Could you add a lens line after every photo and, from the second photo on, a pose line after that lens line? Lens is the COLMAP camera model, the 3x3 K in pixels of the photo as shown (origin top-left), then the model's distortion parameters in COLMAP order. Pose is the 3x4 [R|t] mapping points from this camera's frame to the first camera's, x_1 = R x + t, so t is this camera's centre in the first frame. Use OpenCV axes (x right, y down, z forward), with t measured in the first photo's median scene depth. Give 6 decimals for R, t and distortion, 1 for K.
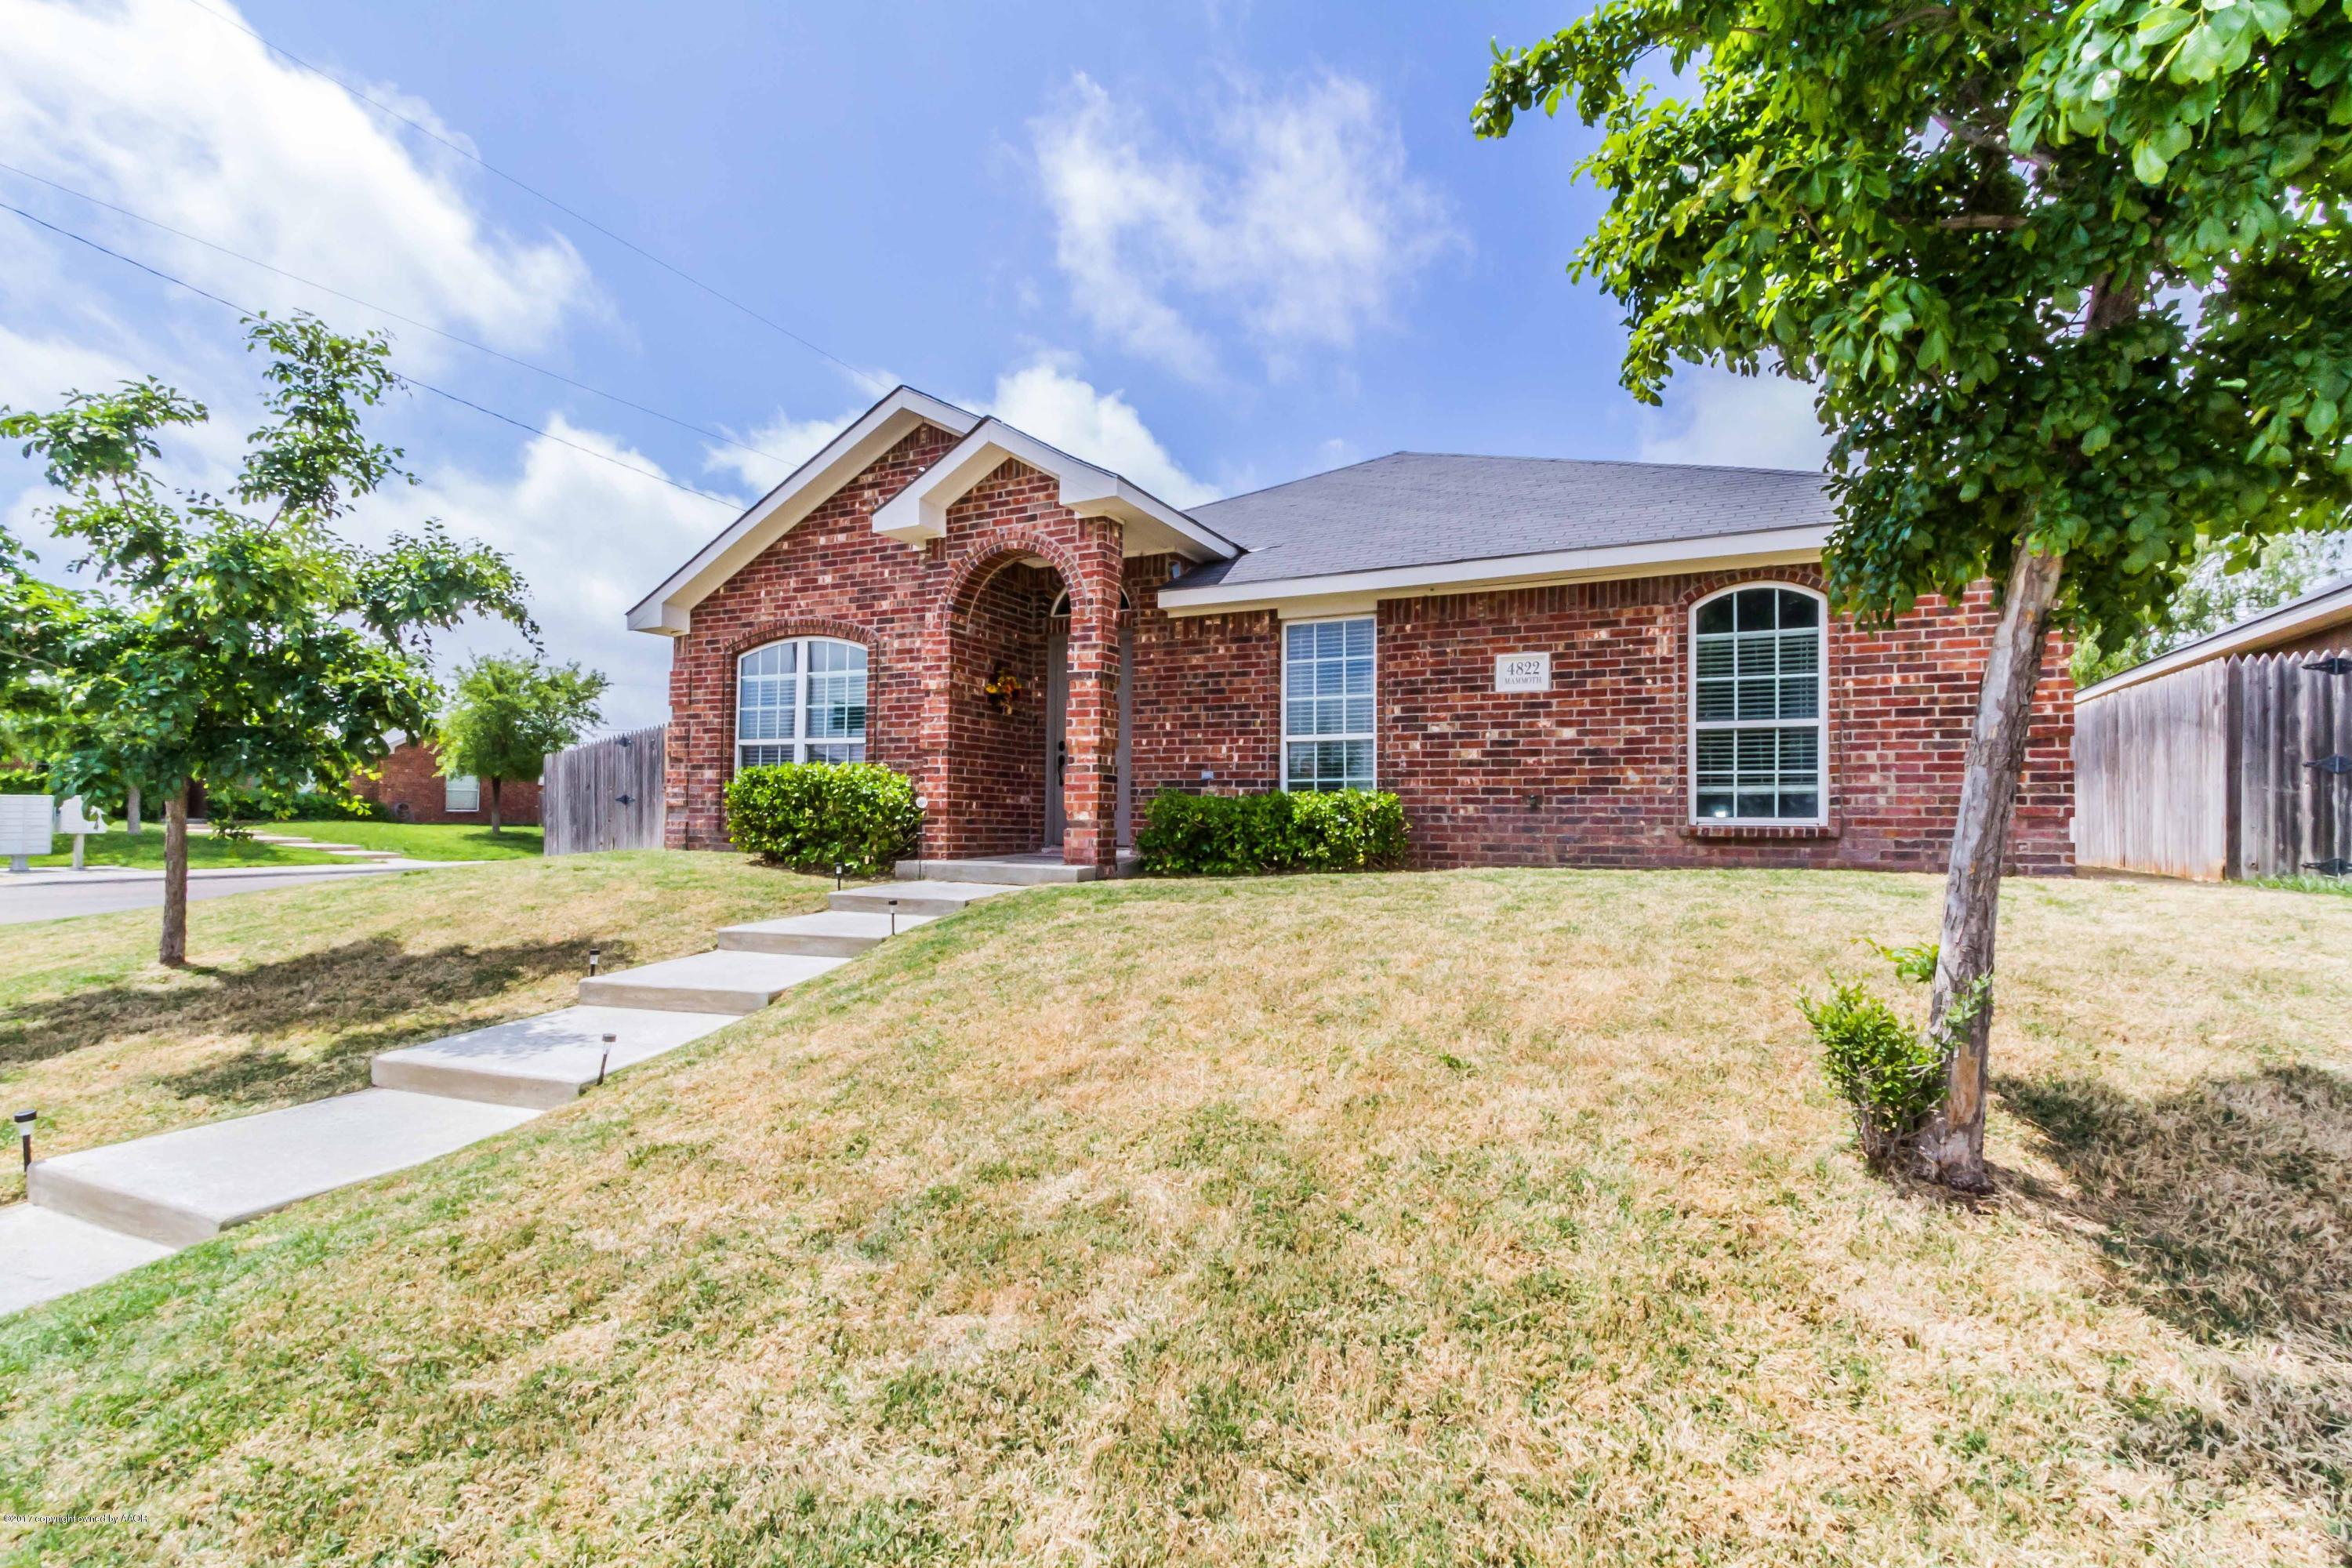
lens RADIAL K [[1088.6, 0, 1179.6], [0, 1088.6, 793.9], [0, 0, 1]] dist [0.004649, -0.001998]
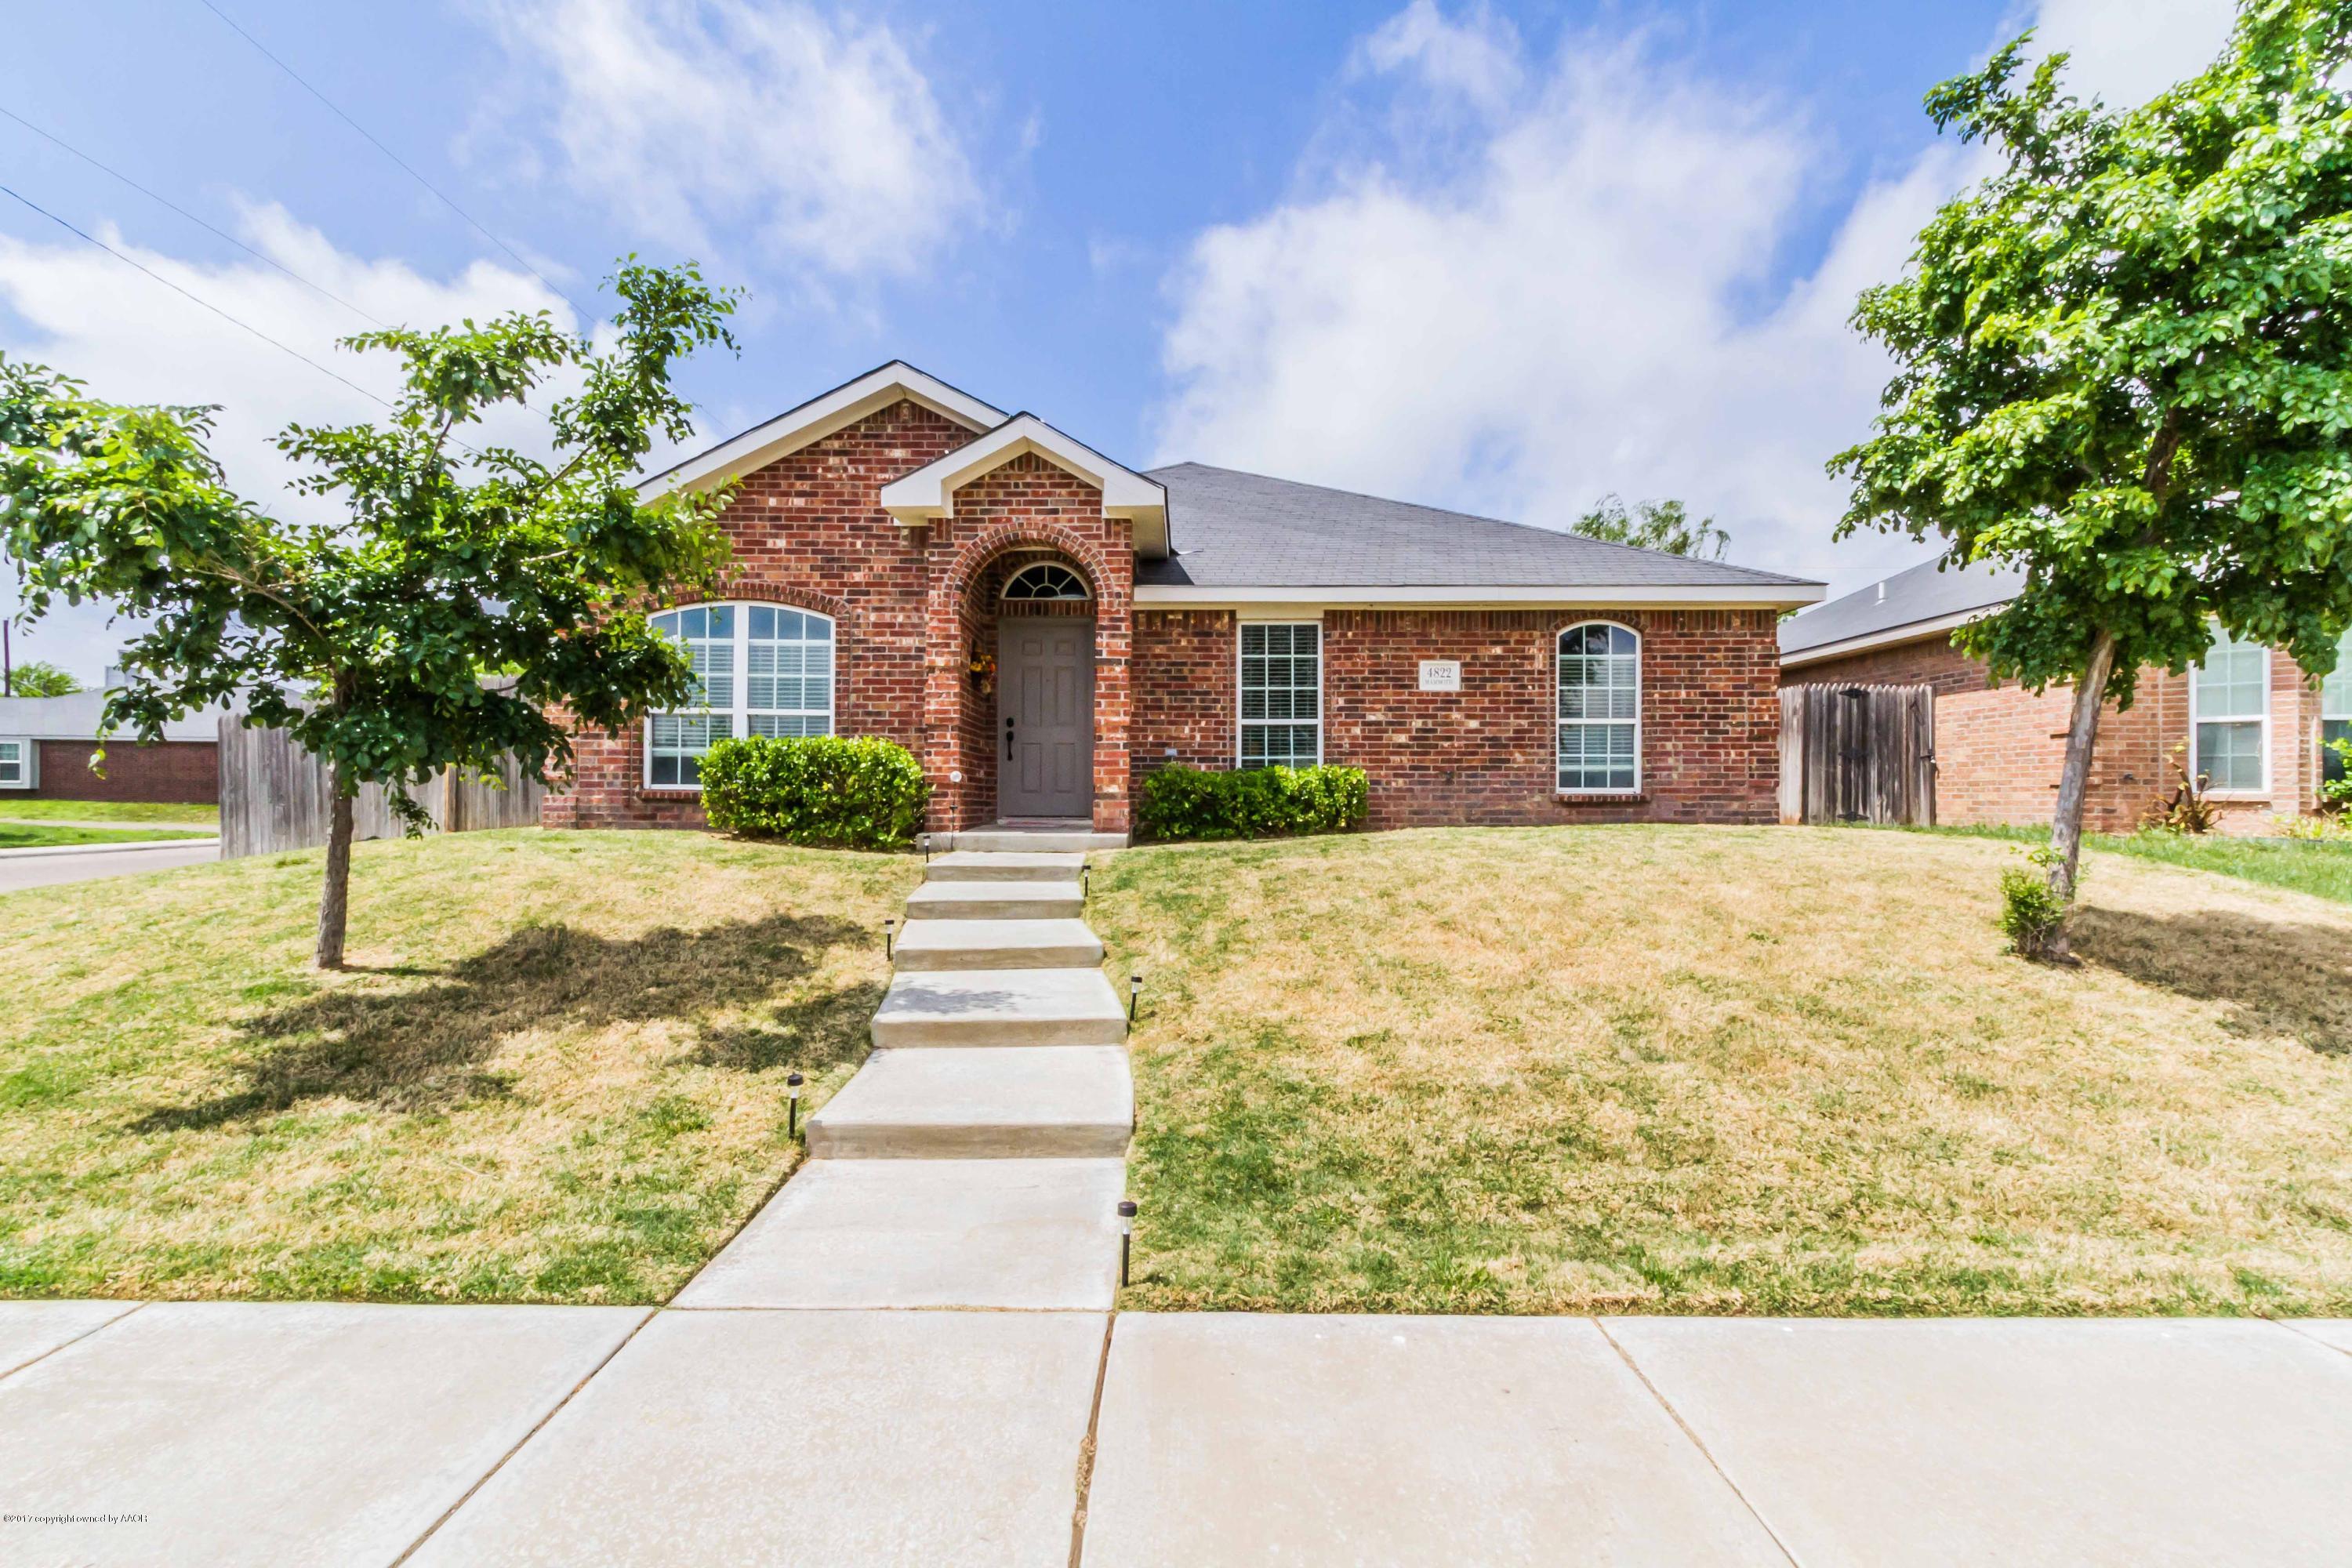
lens RADIAL K [[1088.6, 0, 1221.6], [0, 1088.6, 792.0], [0, 0, 1]] dist [0.004649, -0.001998]
pose [[0.897806, -0.005467, 0.440357, -0.470576], [-0.004743, 0.999745, 0.022083, -0.001455], [-0.440366, -0.021915, 0.897551, -0.043499]]
